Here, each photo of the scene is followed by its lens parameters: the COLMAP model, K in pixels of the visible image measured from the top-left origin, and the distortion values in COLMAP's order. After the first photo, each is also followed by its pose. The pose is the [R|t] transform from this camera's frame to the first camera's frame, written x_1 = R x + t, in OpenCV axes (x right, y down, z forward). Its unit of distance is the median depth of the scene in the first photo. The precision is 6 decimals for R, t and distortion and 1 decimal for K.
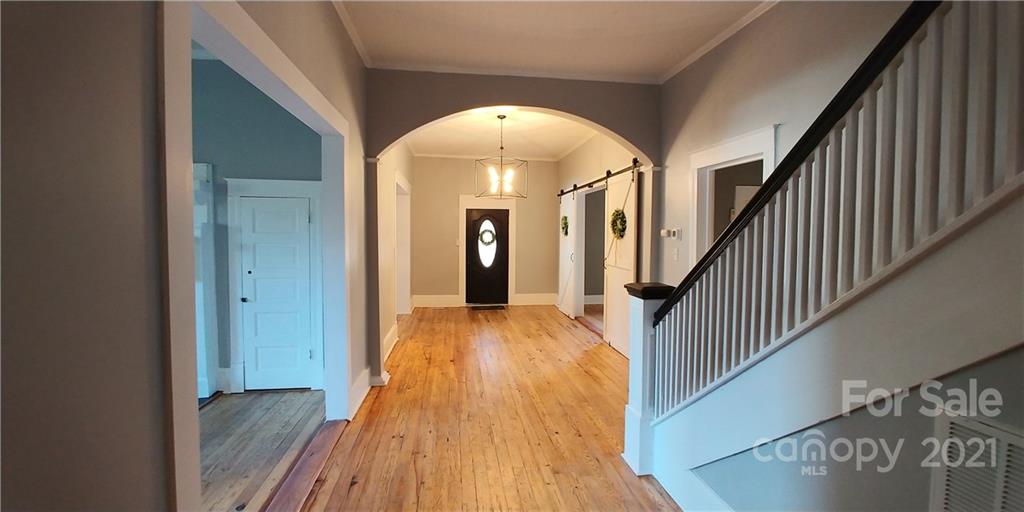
lens RADIAL K [[455.9, 0, 512.4], [0, 455.9, 253.8], [0, 0, 1]] dist [-0.000087, -0.000001]
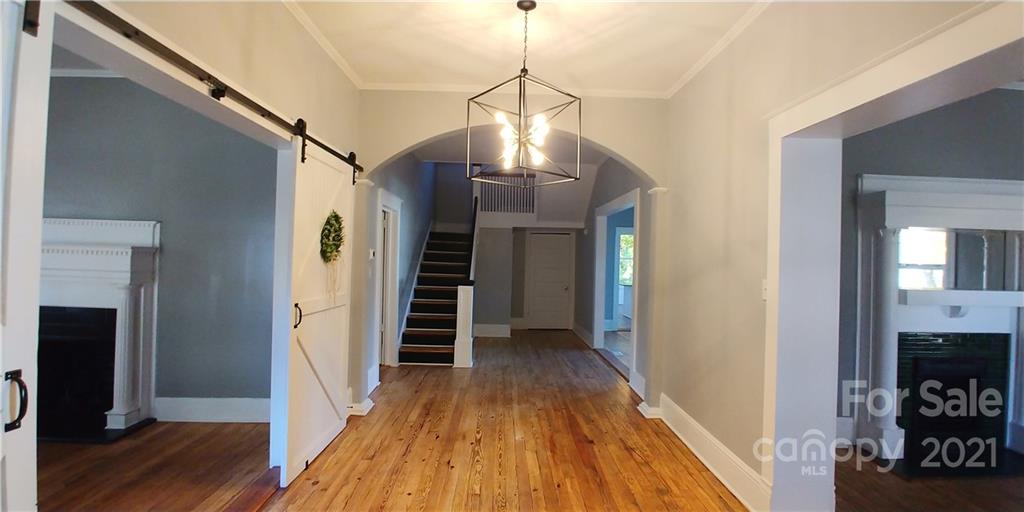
lens RADIAL K [[455.9, 0, 511.9], [0, 455.9, 254.7], [0, 0, 1]] dist [-0.000087, -0.000001]
pose [[-0.994392, -0.029526, 0.101547, -0.079741], [-0.025839, 0.998965, 0.037436, -0.084055], [-0.102547, 0.034603, -0.994126, 1.851812]]
